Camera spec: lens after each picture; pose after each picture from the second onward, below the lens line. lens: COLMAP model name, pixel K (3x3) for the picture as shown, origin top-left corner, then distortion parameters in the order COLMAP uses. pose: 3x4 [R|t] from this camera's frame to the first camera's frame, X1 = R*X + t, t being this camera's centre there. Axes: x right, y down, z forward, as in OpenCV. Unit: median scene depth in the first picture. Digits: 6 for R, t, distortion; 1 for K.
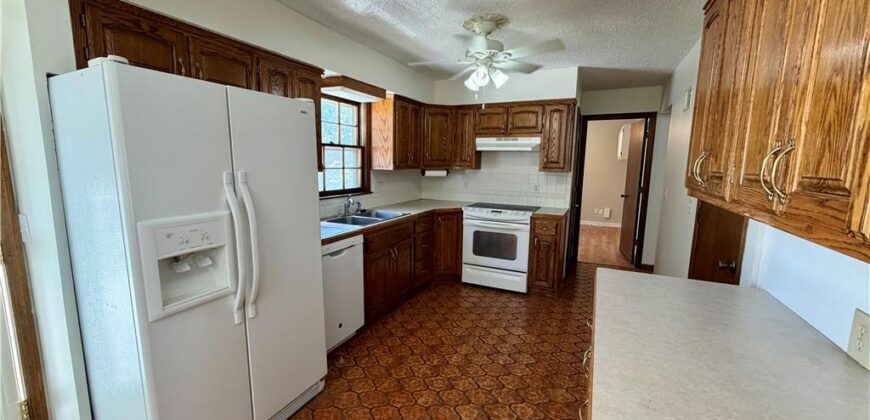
lens RADIAL K [[346.1, 0, 432.1], [0, 346.1, 211.7], [0, 0, 1]] dist [-0.001607, -0.000150]
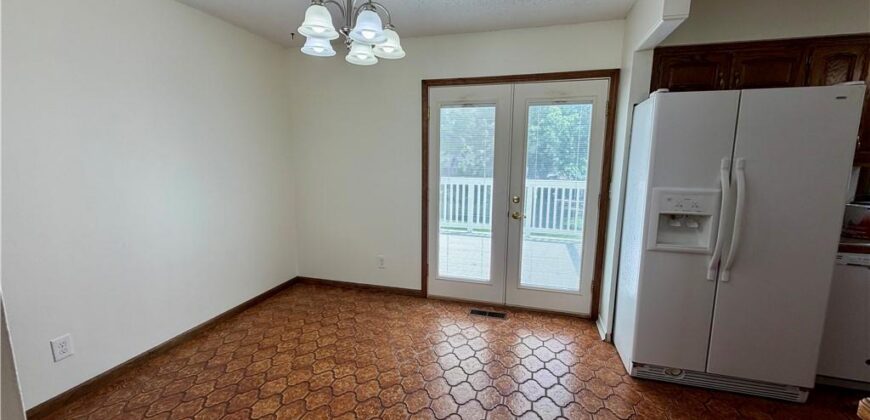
lens RADIAL K [[346.1, 0, 432.0], [0, 346.1, 208.9], [0, 0, 1]] dist [-0.001607, -0.000150]
pose [[0.169035, 0.136743, -0.976078, 0.470037], [-0.147993, 0.982622, 0.112031, 0.079621], [0.974436, 0.125516, 0.186335, -0.257556]]
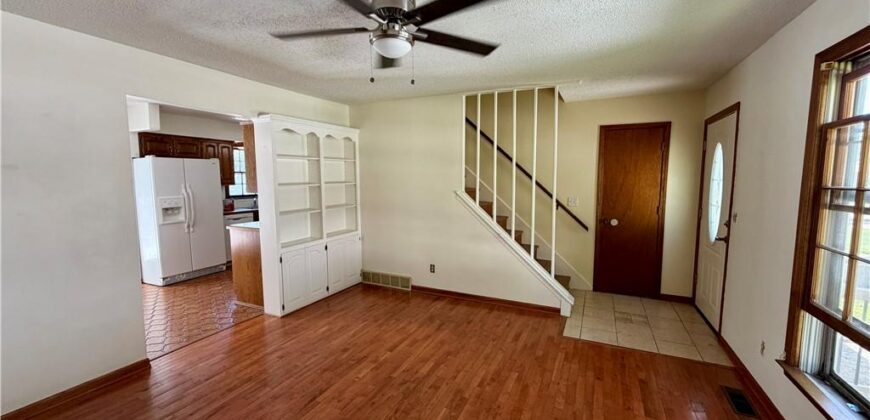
lens RADIAL K [[346.1, 0, 433.3], [0, 346.1, 206.7], [0, 0, 1]] dist [-0.001607, -0.000150]
pose [[0.999712, -0.022255, 0.008945, 1.679044], [0.022722, 0.998174, -0.055967, 0.322774], [-0.007684, 0.056154, 0.998393, -2.197478]]
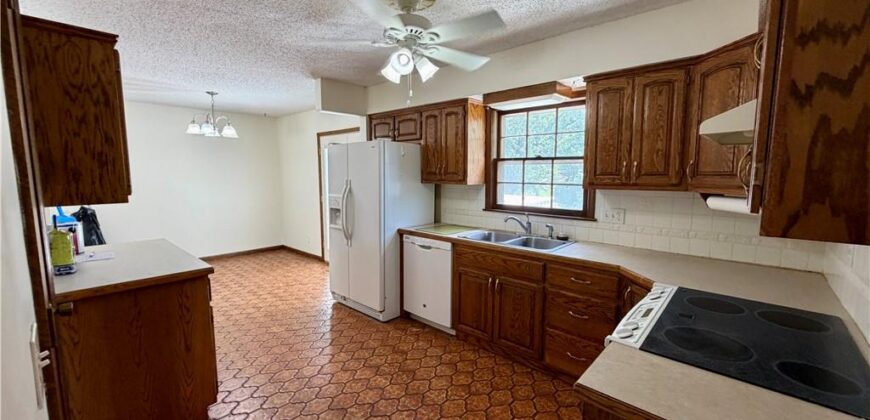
lens RADIAL K [[346.1, 0, 431.0], [0, 346.1, 209.3], [0, 0, 1]] dist [-0.001607, -0.000150]
pose [[-0.285536, 0.089802, -0.954152, 1.485471], [-0.145930, 0.979916, 0.135897, -0.310885], [0.947193, 0.178043, -0.266696, 2.155427]]
